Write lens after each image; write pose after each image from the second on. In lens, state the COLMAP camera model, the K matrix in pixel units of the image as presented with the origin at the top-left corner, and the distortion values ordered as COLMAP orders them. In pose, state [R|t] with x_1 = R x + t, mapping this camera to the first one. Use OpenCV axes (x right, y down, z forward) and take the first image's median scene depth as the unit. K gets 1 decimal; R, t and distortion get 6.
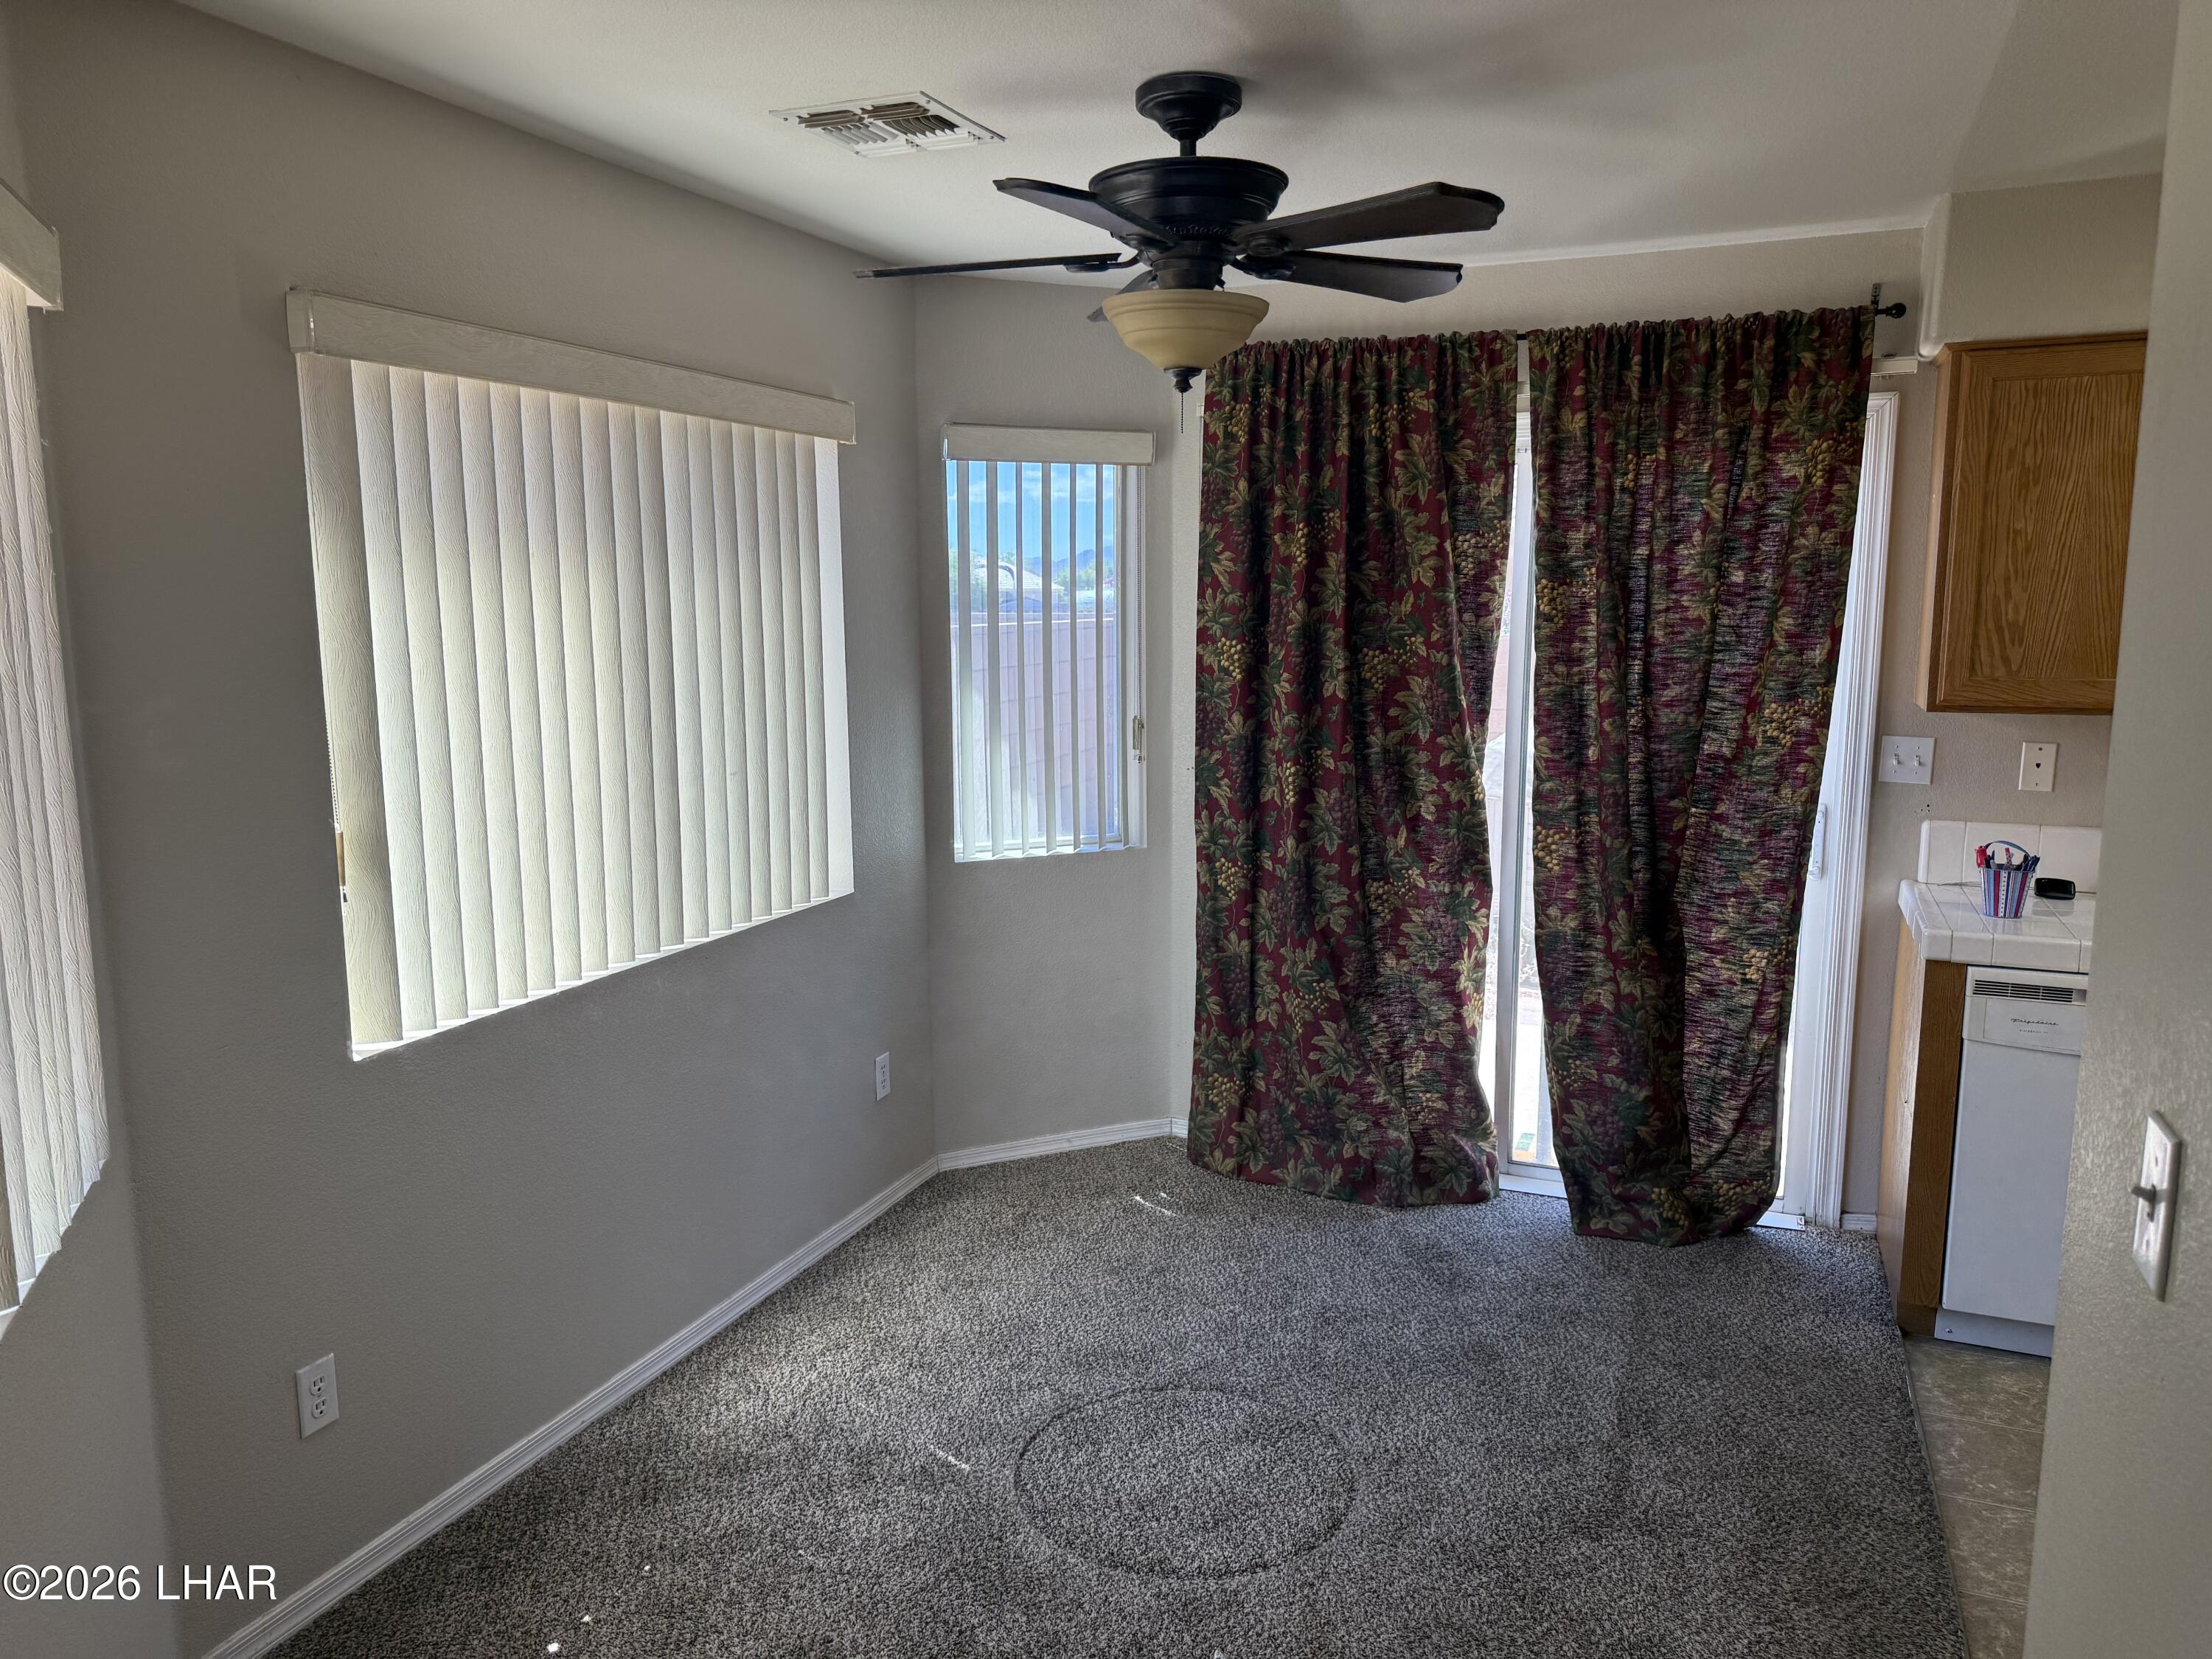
lens RADIAL K [[1537.1, 0, 1101.4], [0, 1537.1, 856.6], [0, 0, 1]] dist [0.080173, -0.106963]
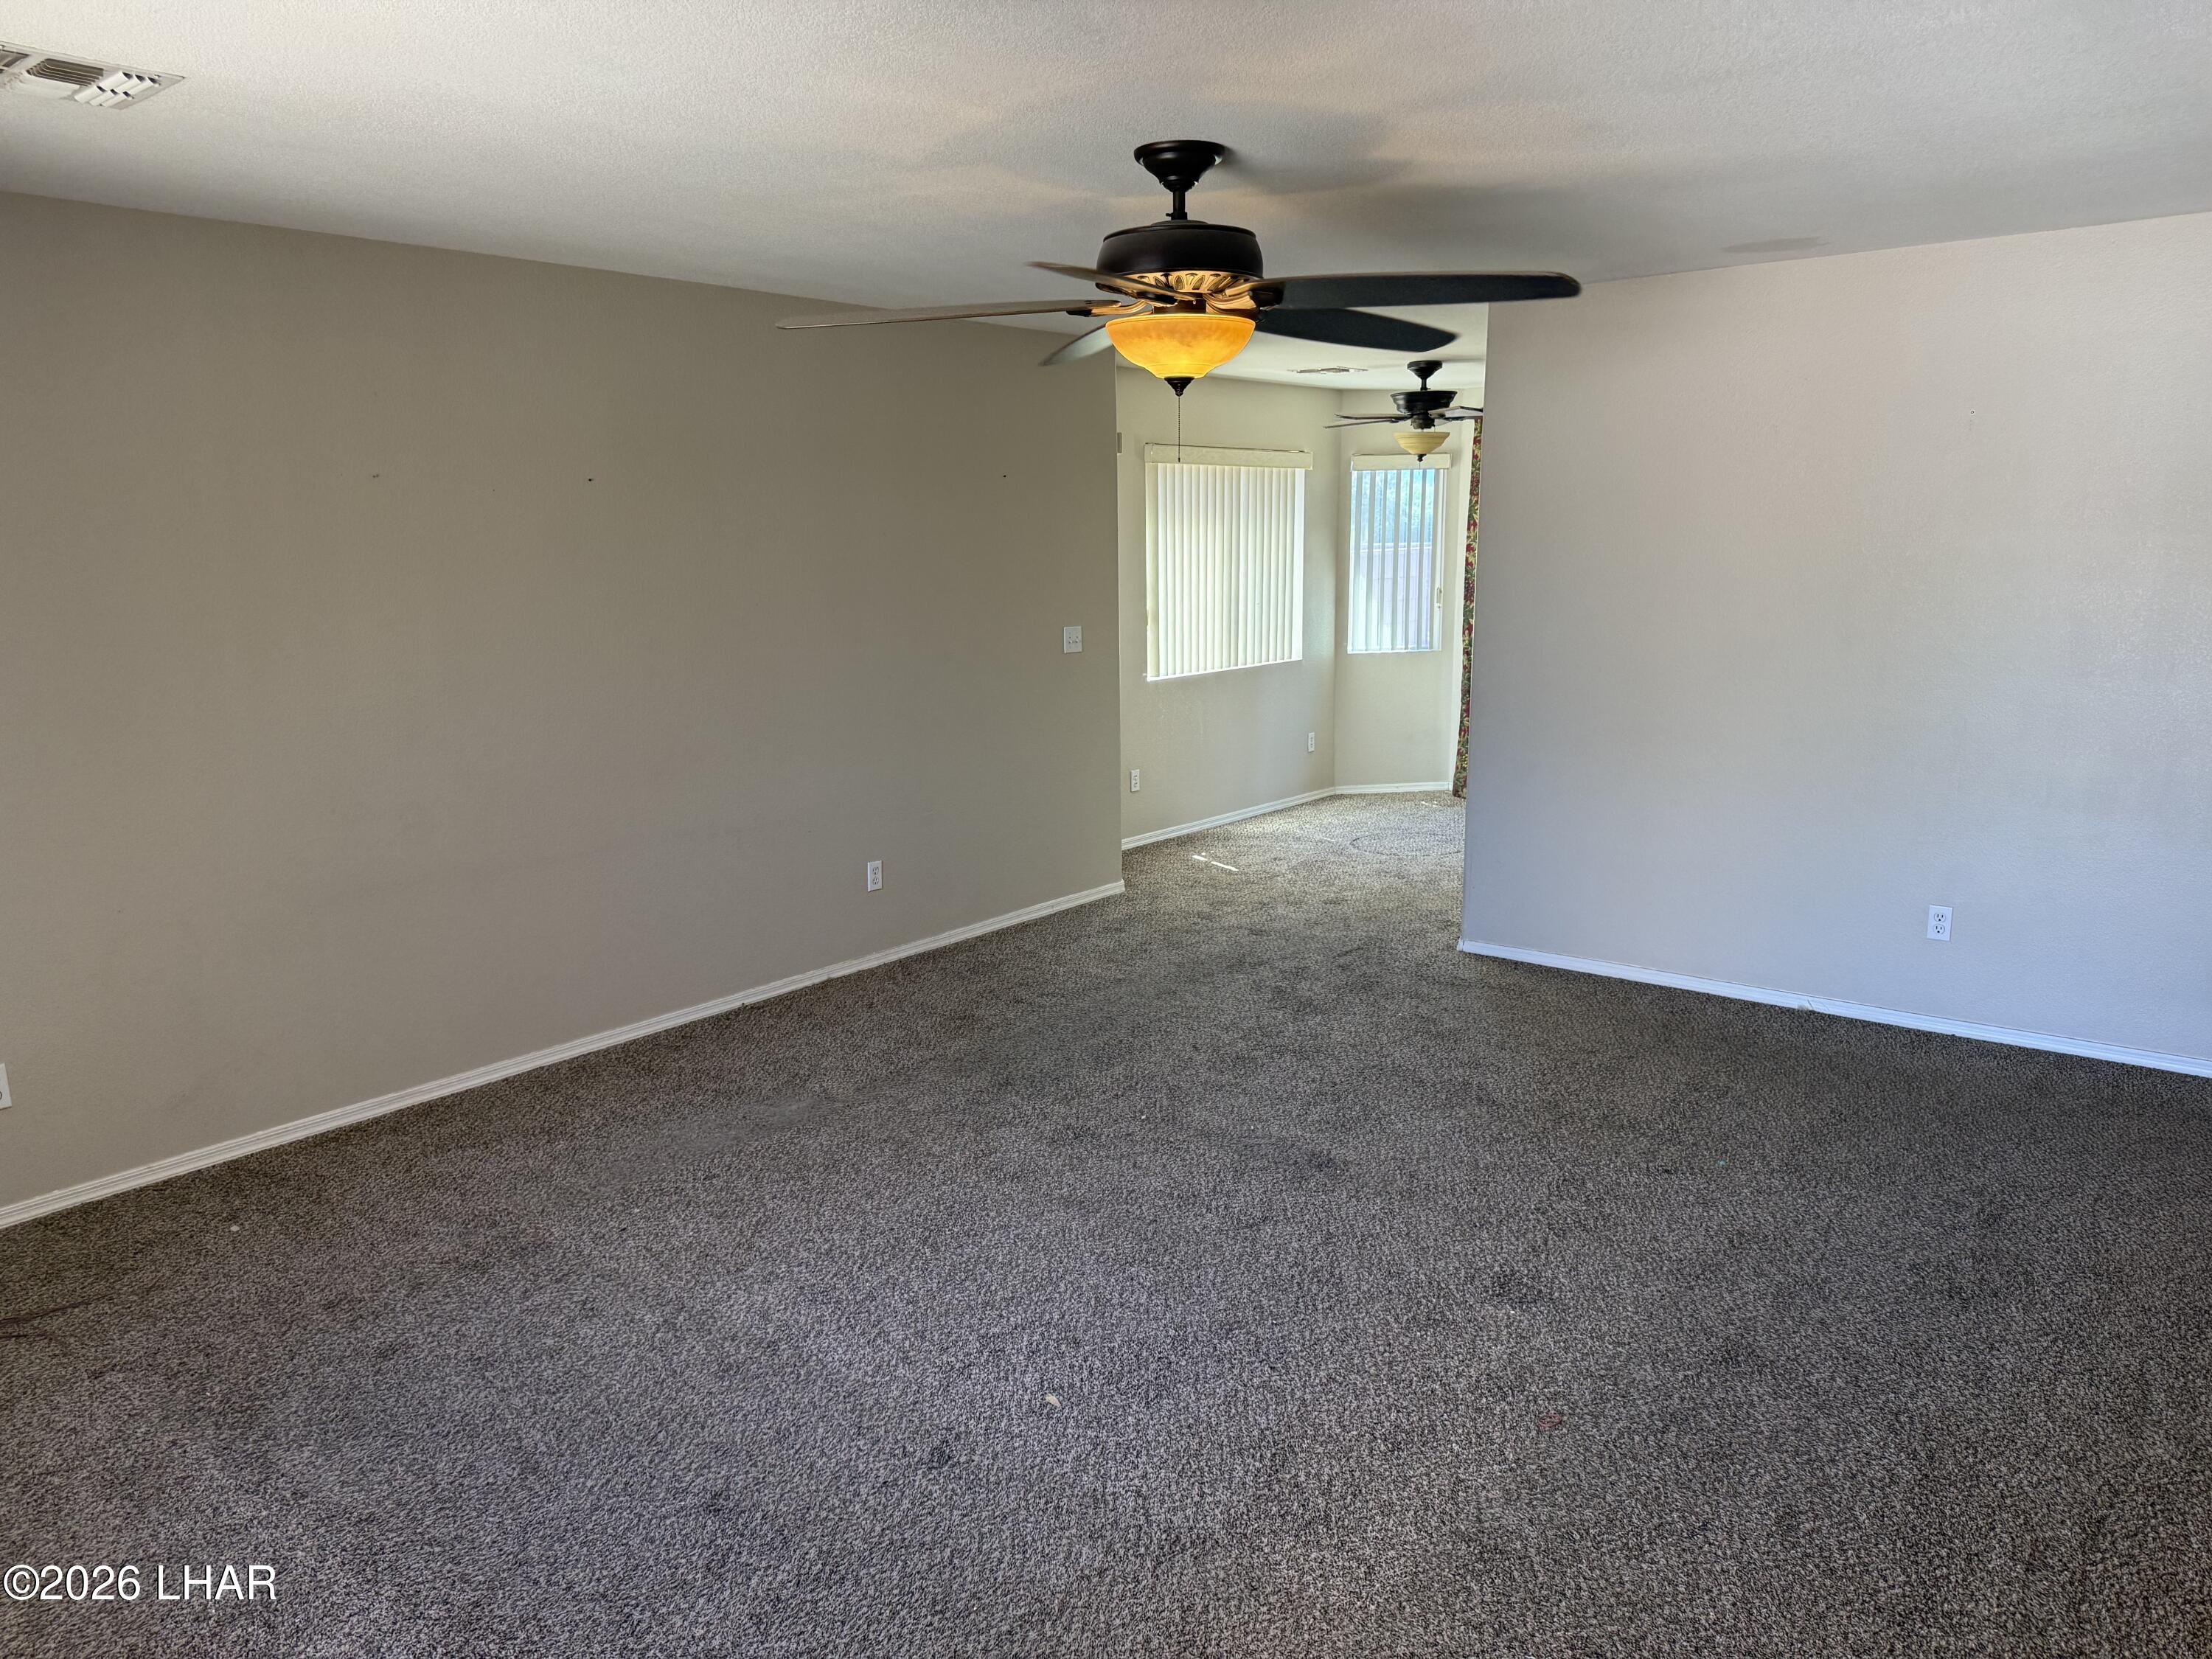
lens RADIAL K [[1537.1, 0, 1101.4], [0, 1537.1, 856.6], [0, 0, 1]] dist [0.080173, -0.106963]
pose [[0.958087, 0.046739, -0.282641, 0.238139], [-0.035691, 0.998389, 0.044115, 0.243873], [0.284247, -0.032178, 0.958211, -1.434728]]
